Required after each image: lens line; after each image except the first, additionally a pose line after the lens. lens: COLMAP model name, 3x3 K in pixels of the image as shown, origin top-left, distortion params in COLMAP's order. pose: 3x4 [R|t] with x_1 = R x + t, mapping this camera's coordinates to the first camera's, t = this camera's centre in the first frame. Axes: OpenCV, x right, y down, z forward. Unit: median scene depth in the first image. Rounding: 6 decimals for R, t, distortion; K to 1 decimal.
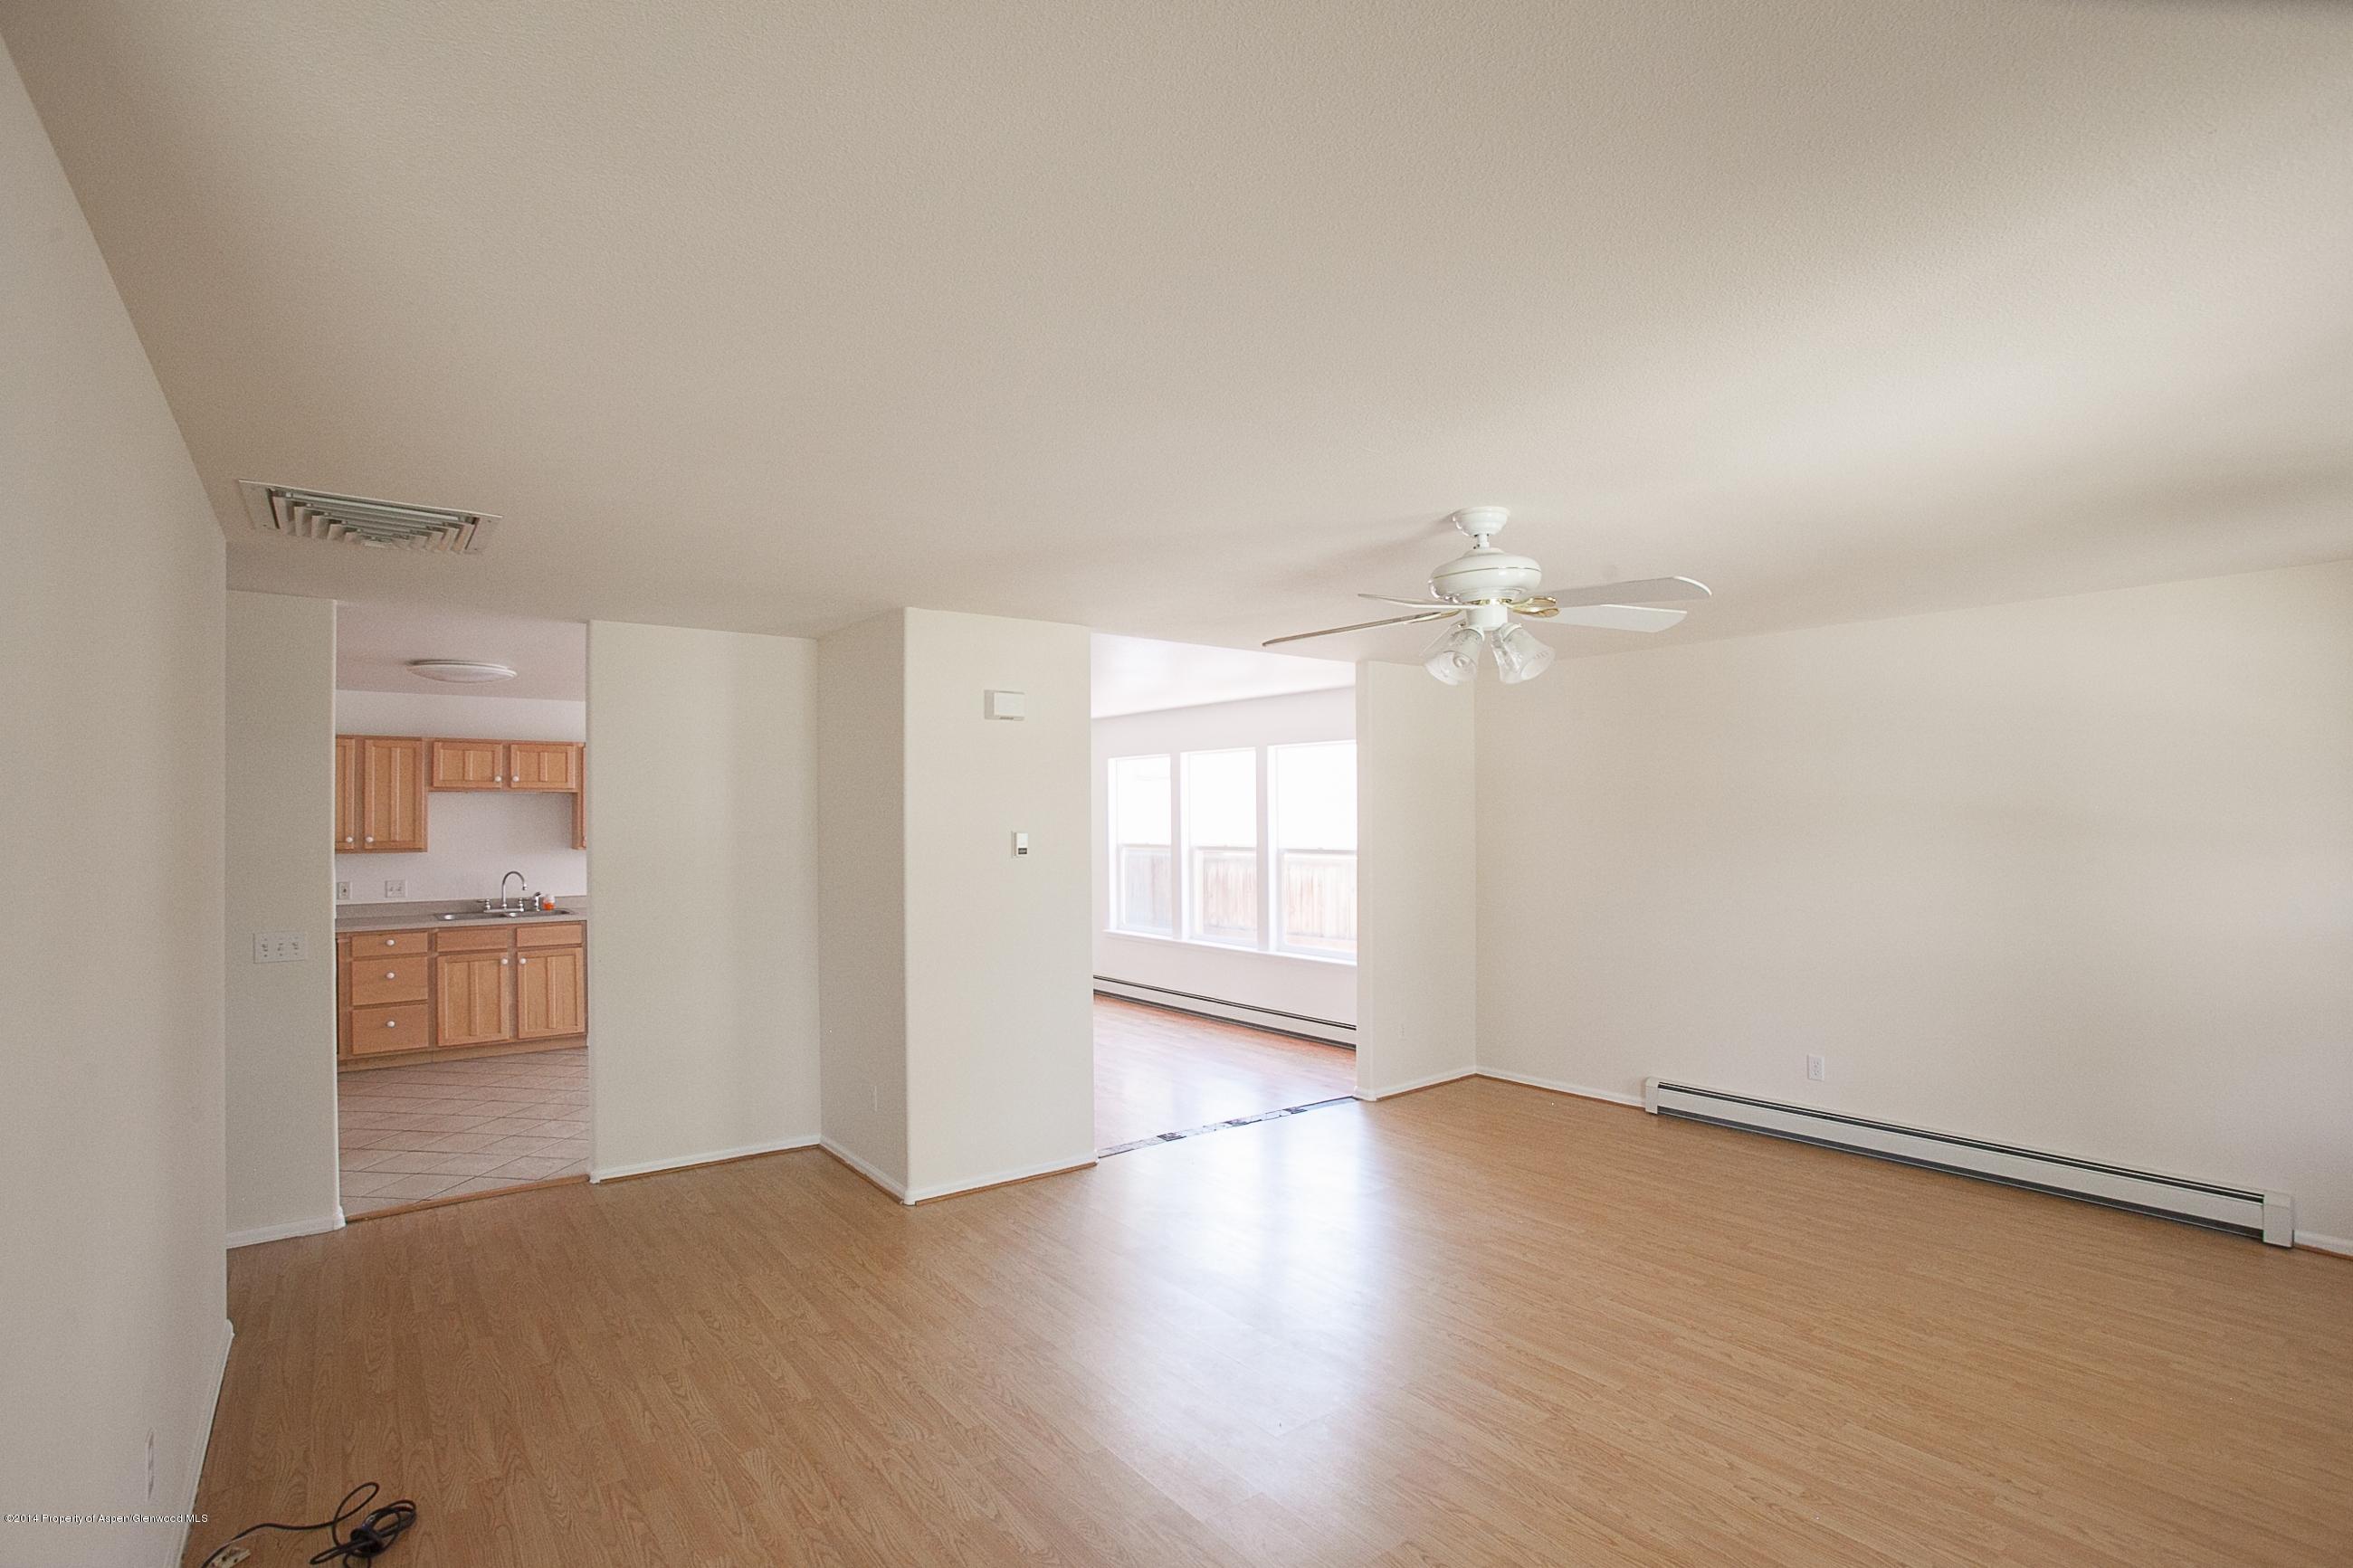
lens RADIAL K [[1099.4, 0, 1177.1], [0, 1099.4, 813.7], [0, 0, 1]] dist [-0.000507, 0.000172]
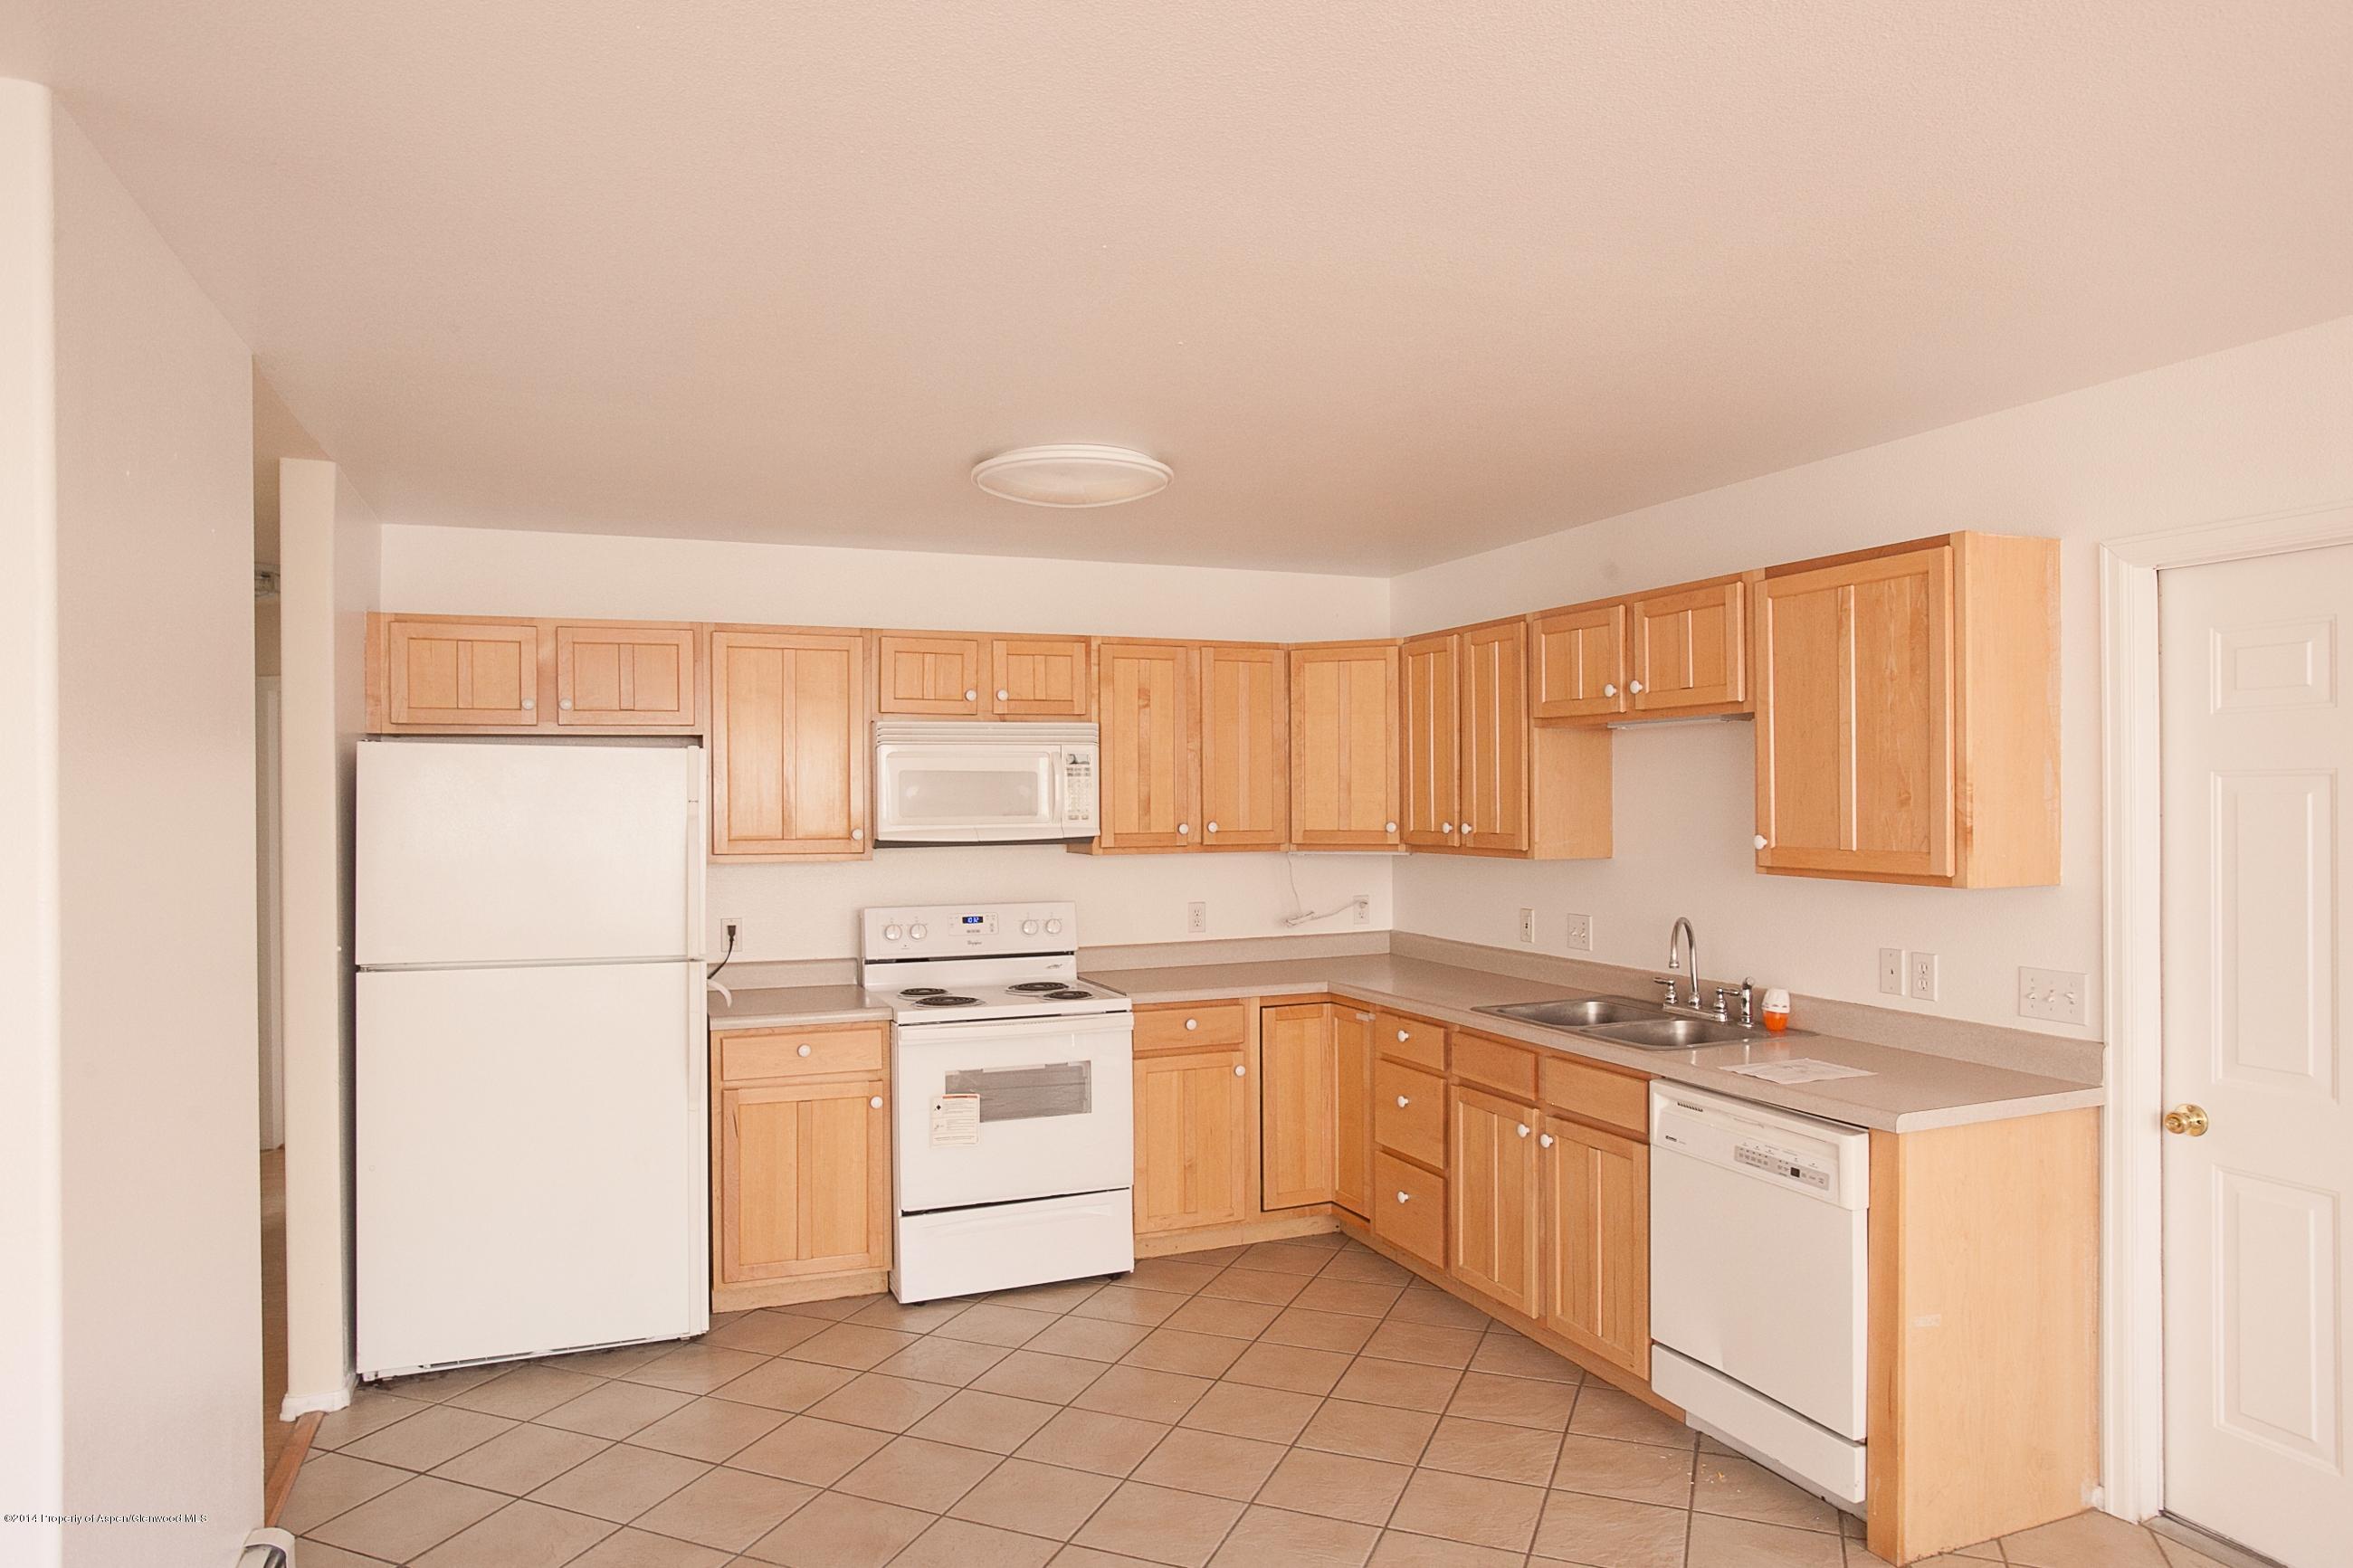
lens RADIAL K [[1421.5, 0, 1175.1], [0, 1421.5, 800.1], [0, 0, 1]] dist [-0.076421, 0.000562]
pose [[-0.259268, 0.003922, -0.965798, -0.067106], [0.010265, 0.999946, 0.001305, 0.008170], [0.965751, -0.009575, -0.259294, 1.033830]]
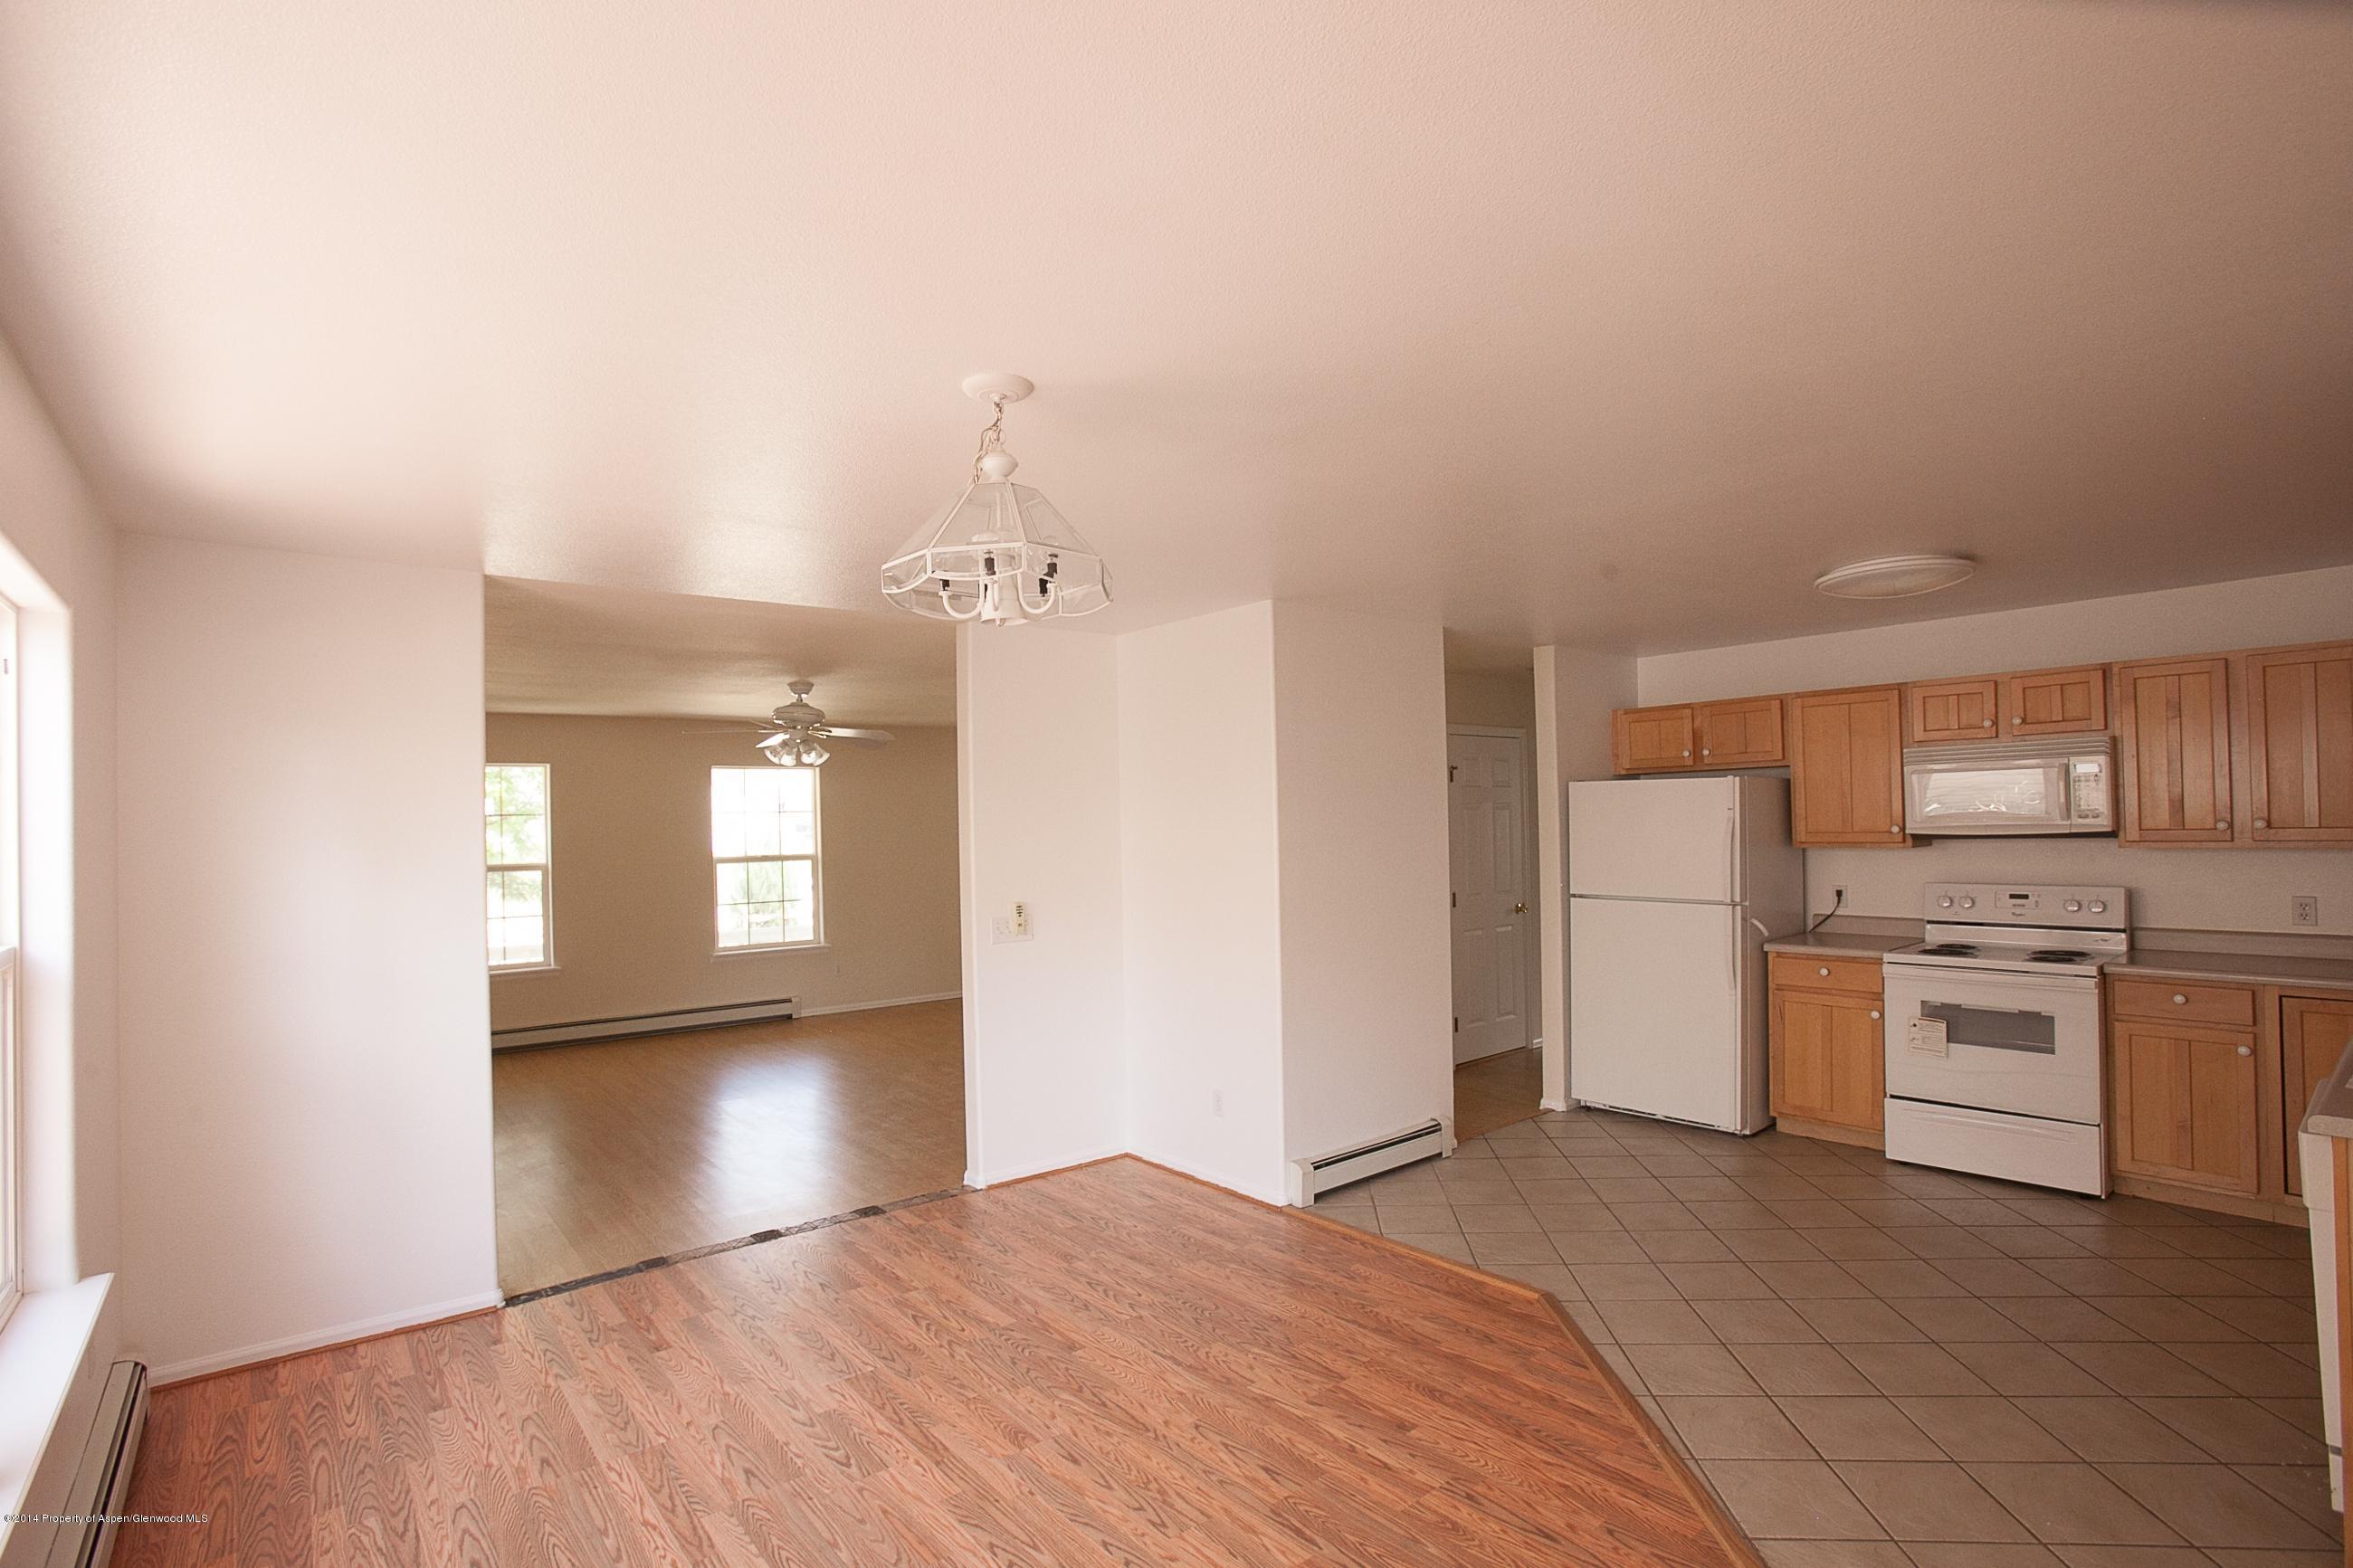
lens RADIAL K [[1099.4, 0, 1177.1], [0, 1099.4, 813.7], [0, 0, 1]] dist [-0.000507, 0.000172]
pose [[-0.999096, 0.028106, -0.031909, -0.143439], [0.028447, 0.999542, -0.010277, 0.007454], [0.031605, -0.011175, -0.999438, 1.333751]]
